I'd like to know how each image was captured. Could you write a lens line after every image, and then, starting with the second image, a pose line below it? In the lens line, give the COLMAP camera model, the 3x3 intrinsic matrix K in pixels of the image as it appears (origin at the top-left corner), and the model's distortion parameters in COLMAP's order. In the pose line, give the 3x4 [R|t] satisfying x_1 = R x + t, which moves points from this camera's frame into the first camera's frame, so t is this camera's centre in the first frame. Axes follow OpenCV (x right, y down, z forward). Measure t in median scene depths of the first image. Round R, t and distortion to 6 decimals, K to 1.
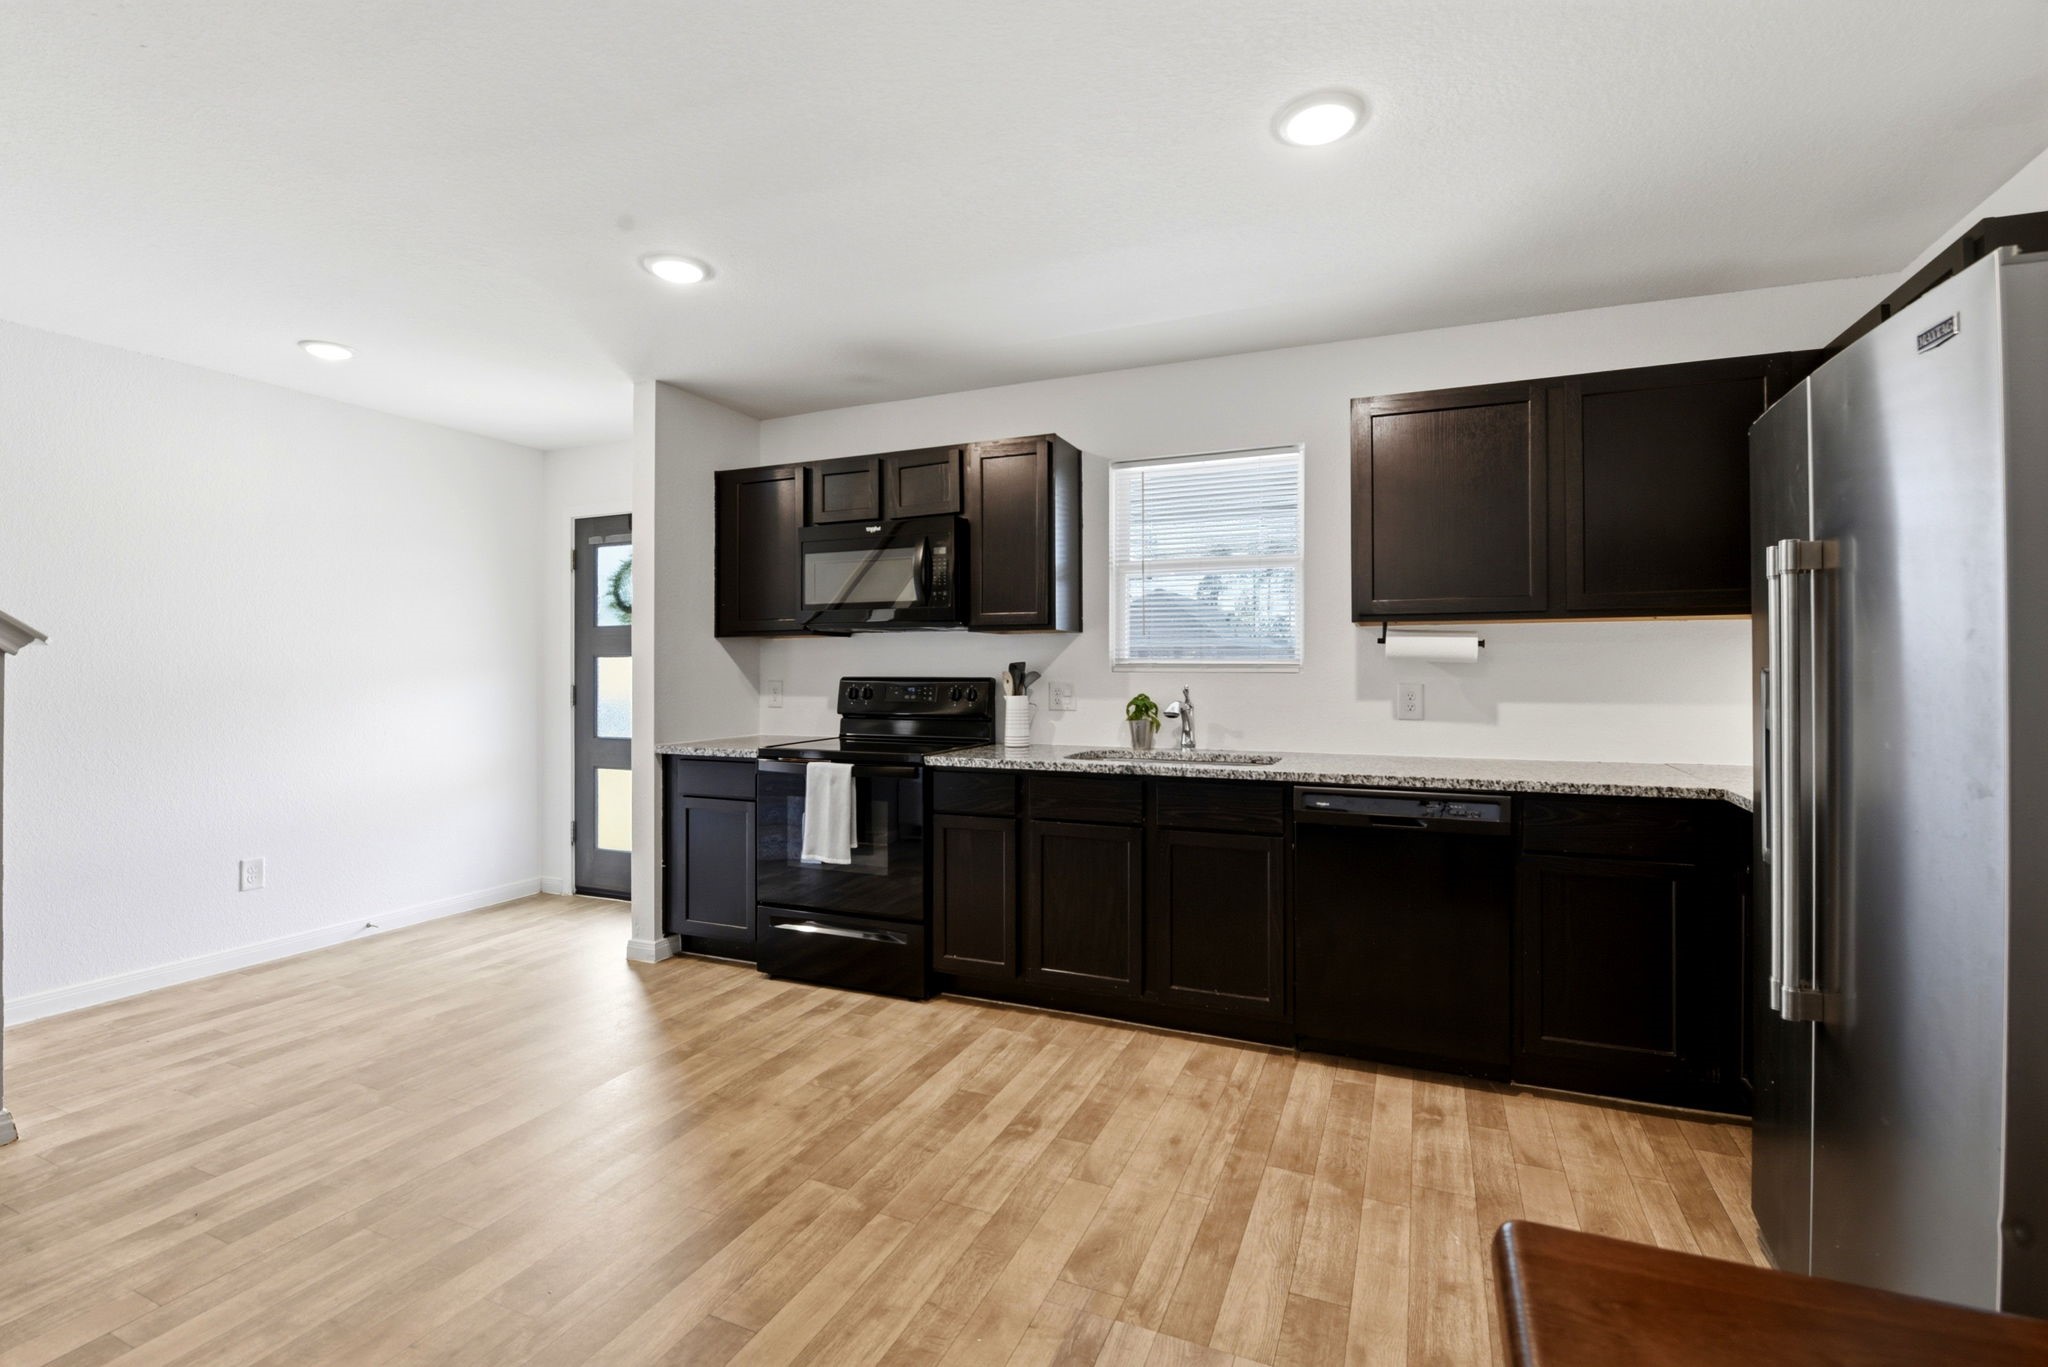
lens RADIAL K [[894.4, 0, 1034.3], [0, 894.4, 669.2], [0, 0, 1]] dist [-0.013638, -0.004620]
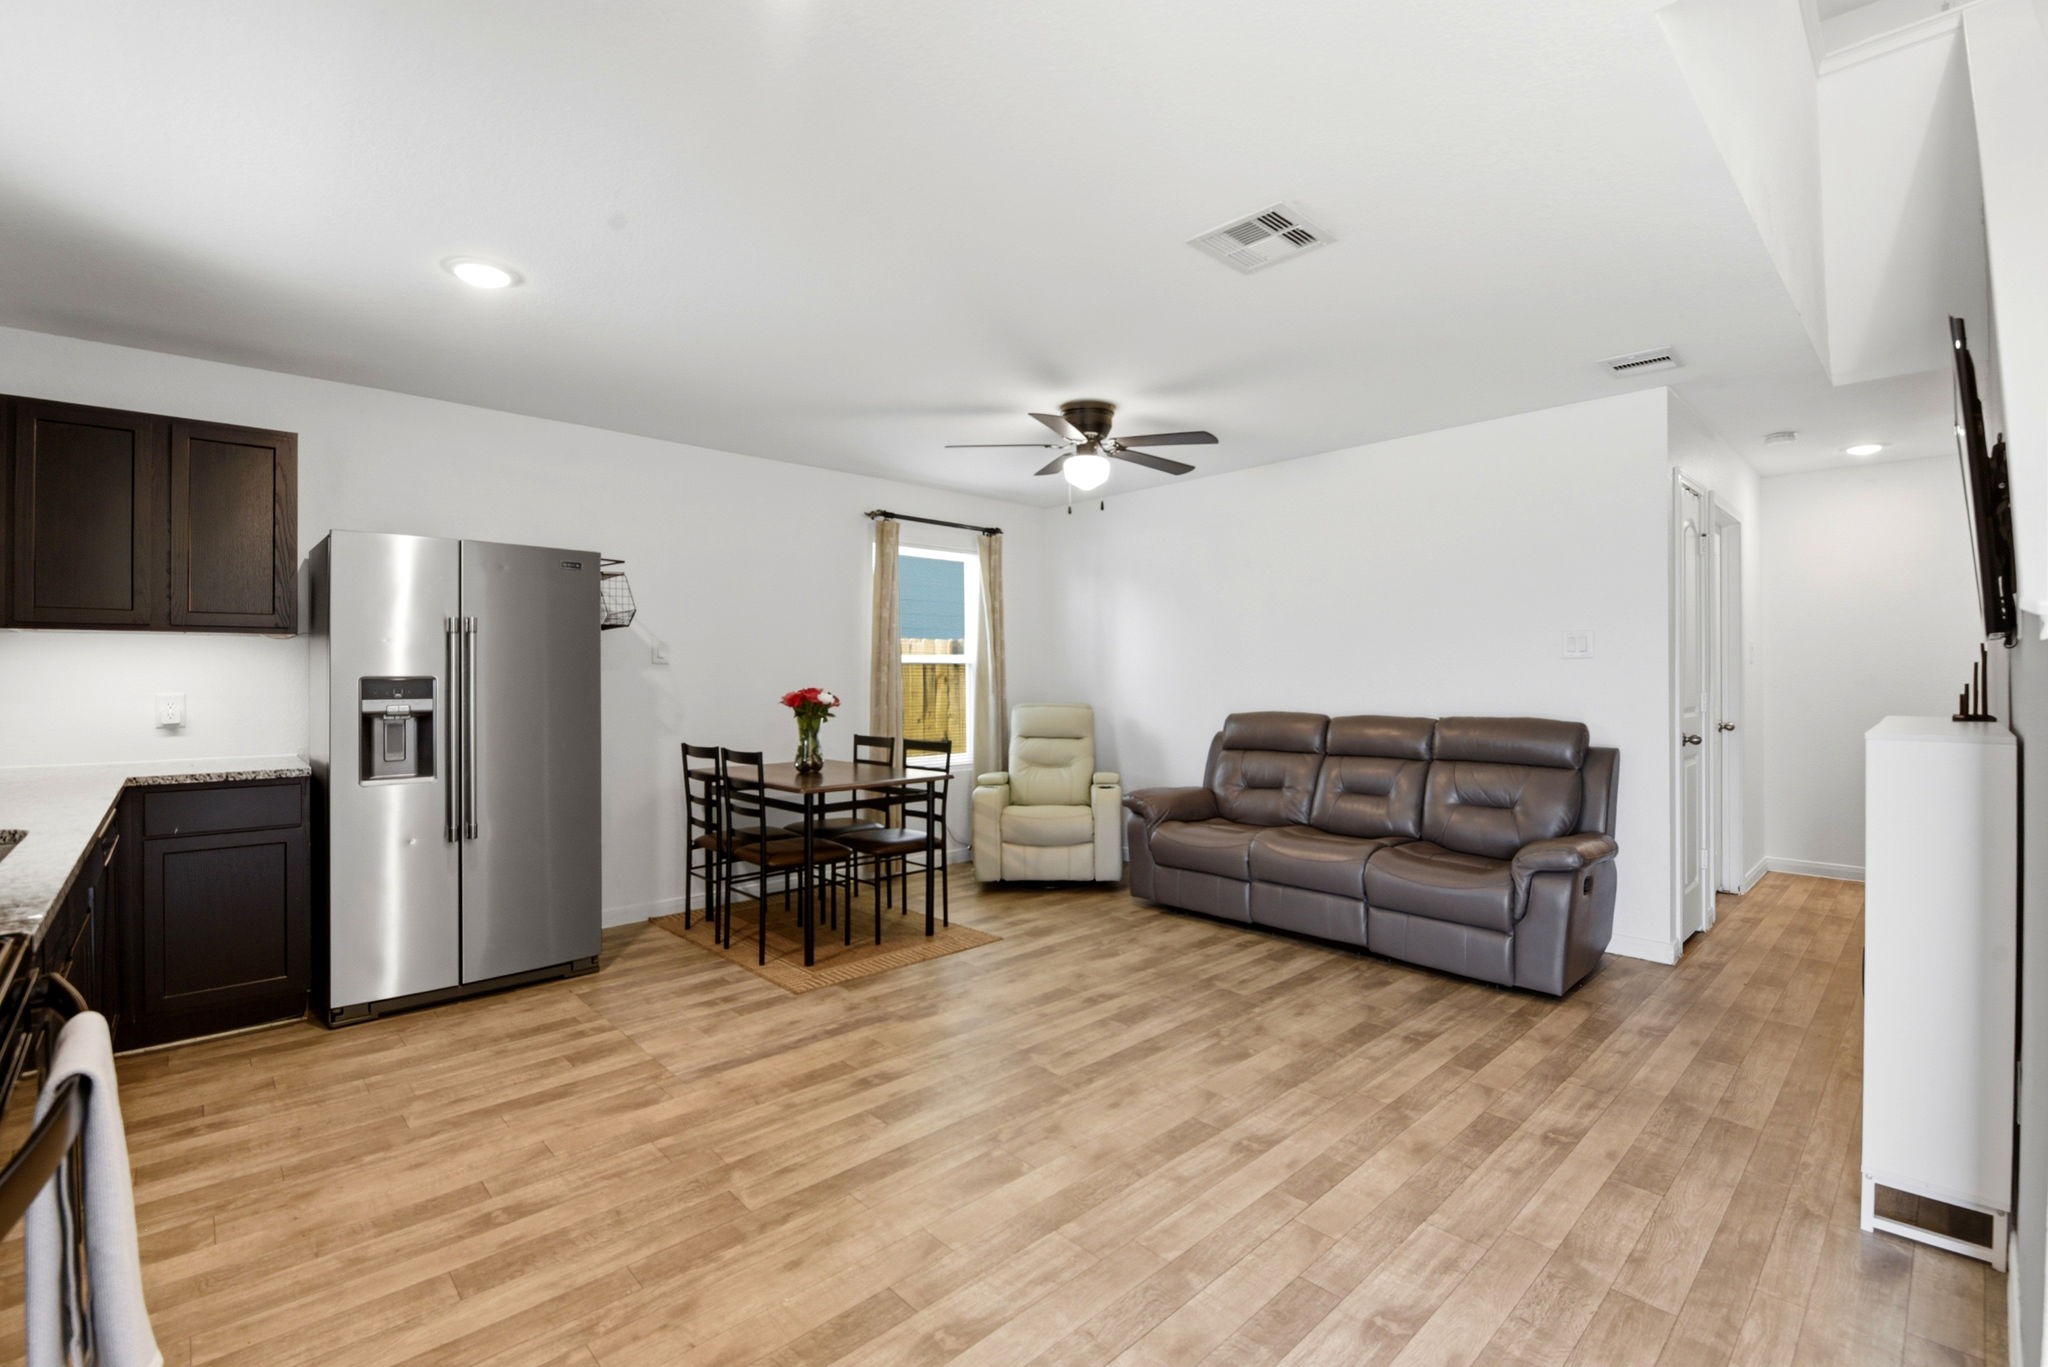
lens RADIAL K [[894.4, 0, 1016.3], [0, 894.4, 677.7], [0, 0, 1]] dist [-0.013638, -0.004620]
pose [[-0.910555, 0.002794, 0.413378, -0.580946], [0.004483, 0.999985, 0.003116, 0.000275], [-0.413363, 0.004690, -0.910554, 1.118364]]
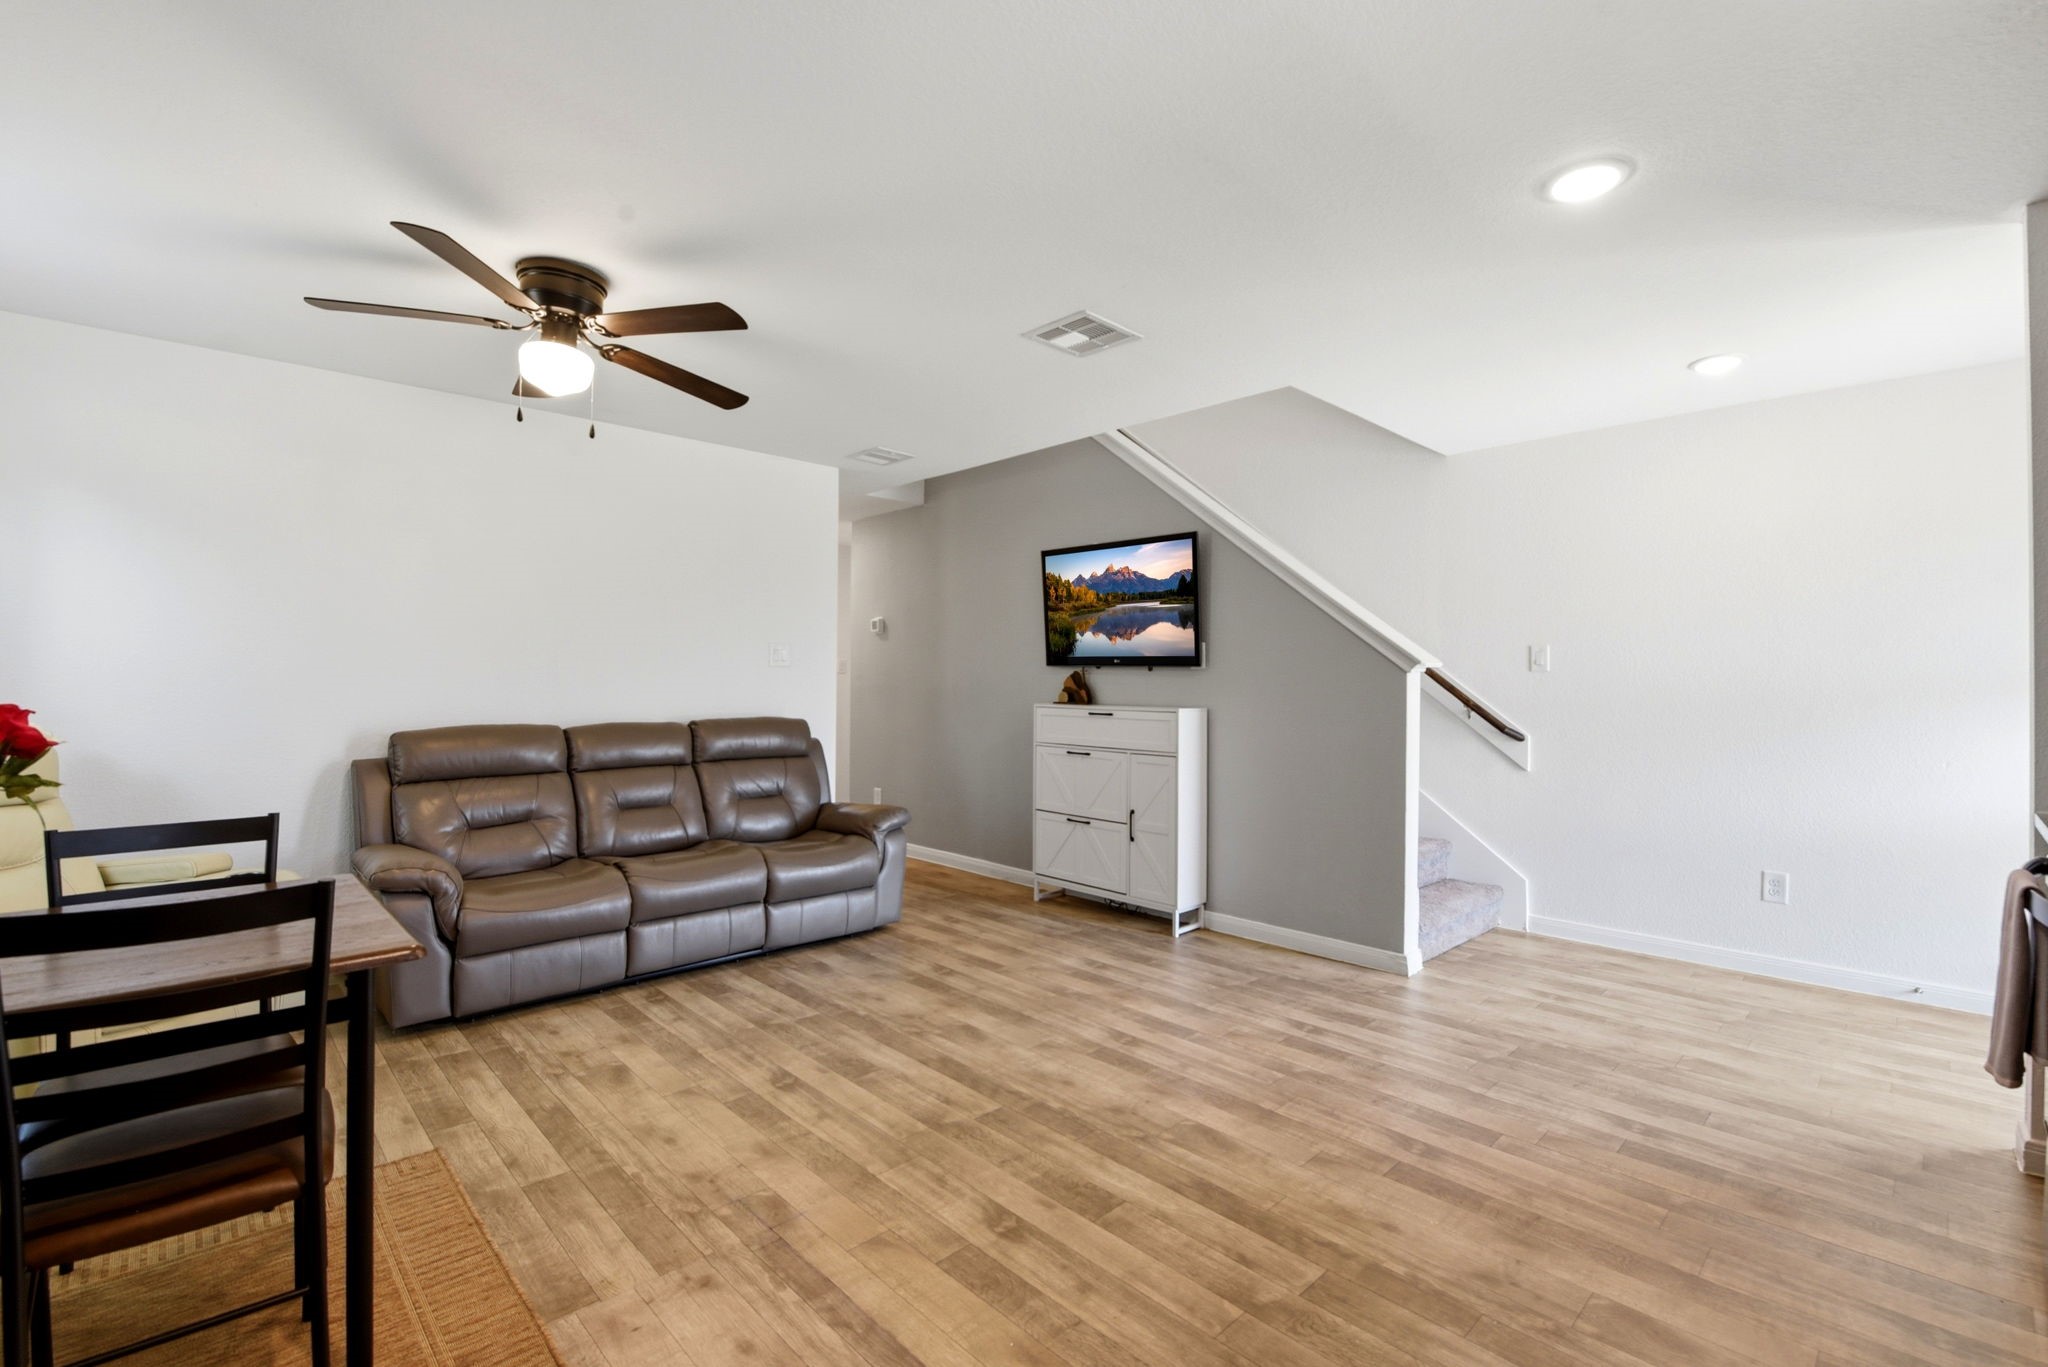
lens RADIAL K [[894.4, 0, 1059.3], [0, 894.4, 691.3], [0, 0, 1]] dist [-0.013638, -0.004620]
pose [[-0.377534, 0.004740, -0.925983, 0.410455], [-0.008075, 0.999932, 0.008411, 0.003683], [0.925960, 0.010652, -0.377470, 0.690787]]
